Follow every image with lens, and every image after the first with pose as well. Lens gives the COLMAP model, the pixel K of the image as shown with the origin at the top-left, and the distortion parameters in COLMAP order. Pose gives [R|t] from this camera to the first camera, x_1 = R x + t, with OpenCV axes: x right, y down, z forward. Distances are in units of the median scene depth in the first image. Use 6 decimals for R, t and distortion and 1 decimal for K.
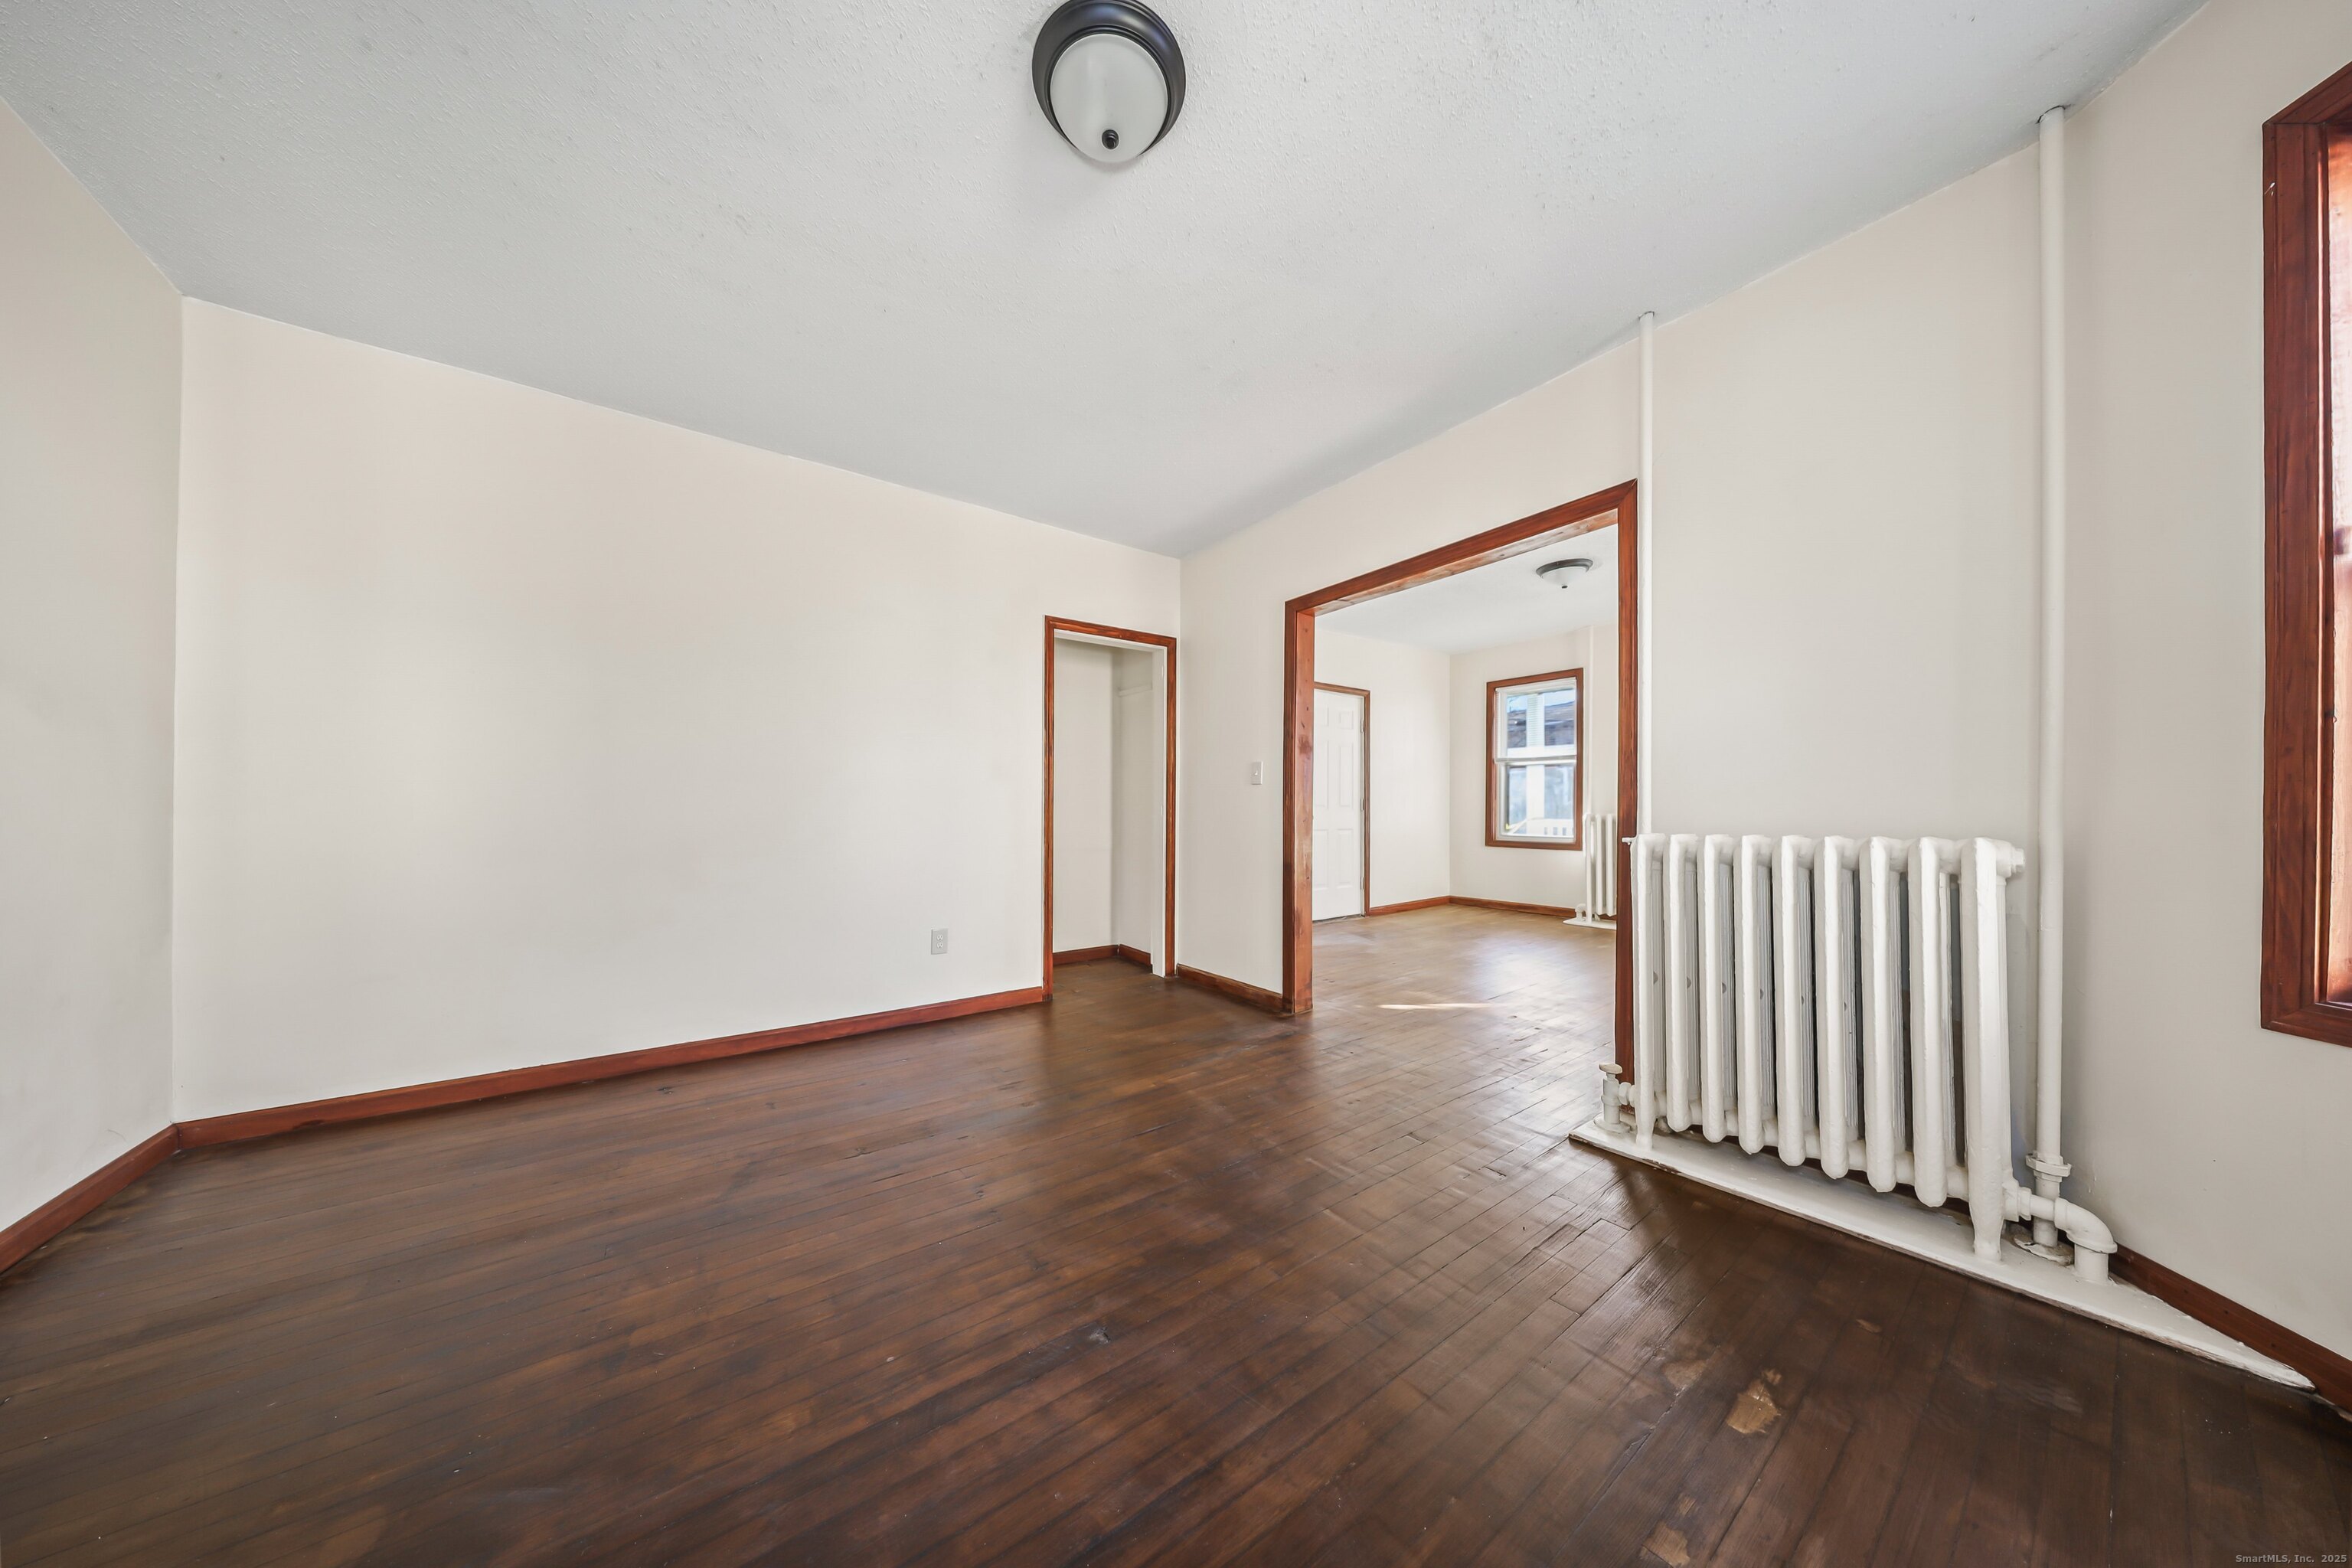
lens RADIAL K [[695.2, 0, 1178.4], [0, 695.2, 794.1], [0, 0, 1]] dist [0.000140, 0.000011]
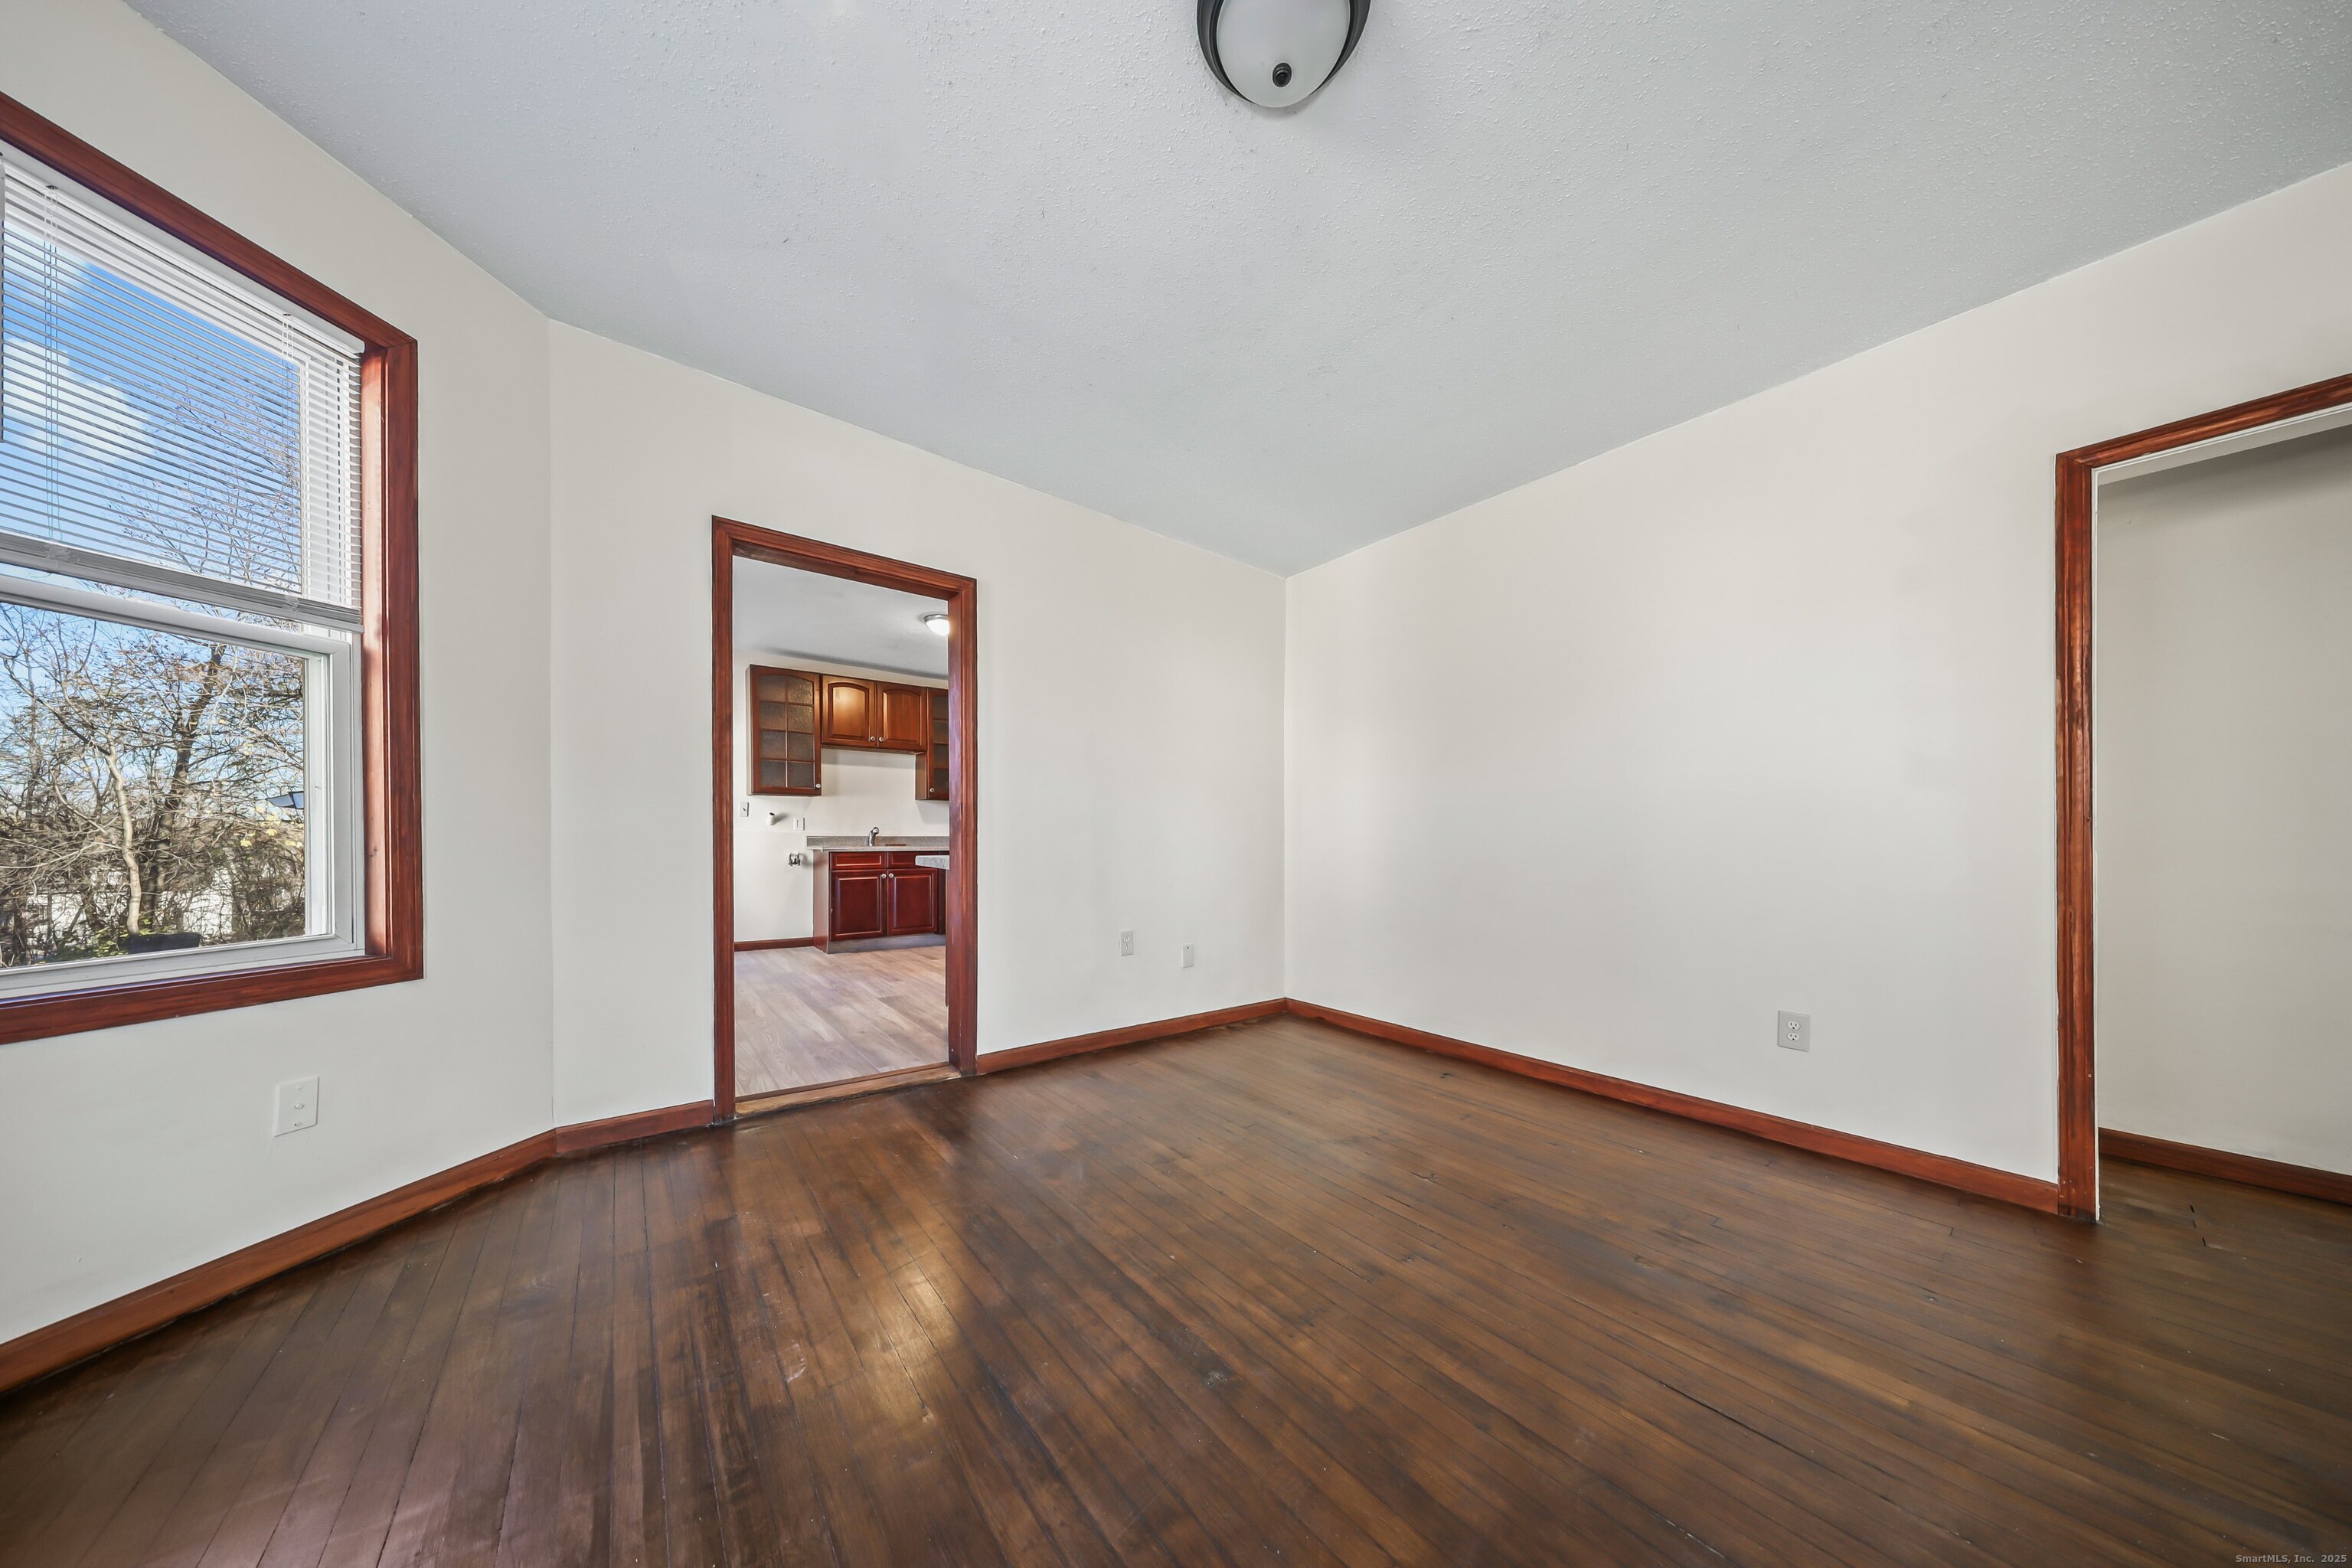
lens RADIAL K [[725.9, 0, 1168.5], [0, 725.9, 828.3], [0, 0, 1]] dist [0.001130, 0.000060]
pose [[0.011204, -0.020840, -0.999720, 0.972410], [0.023038, 0.999523, -0.020577, 0.034529], [0.999672, -0.022801, 0.011679, 0.998998]]
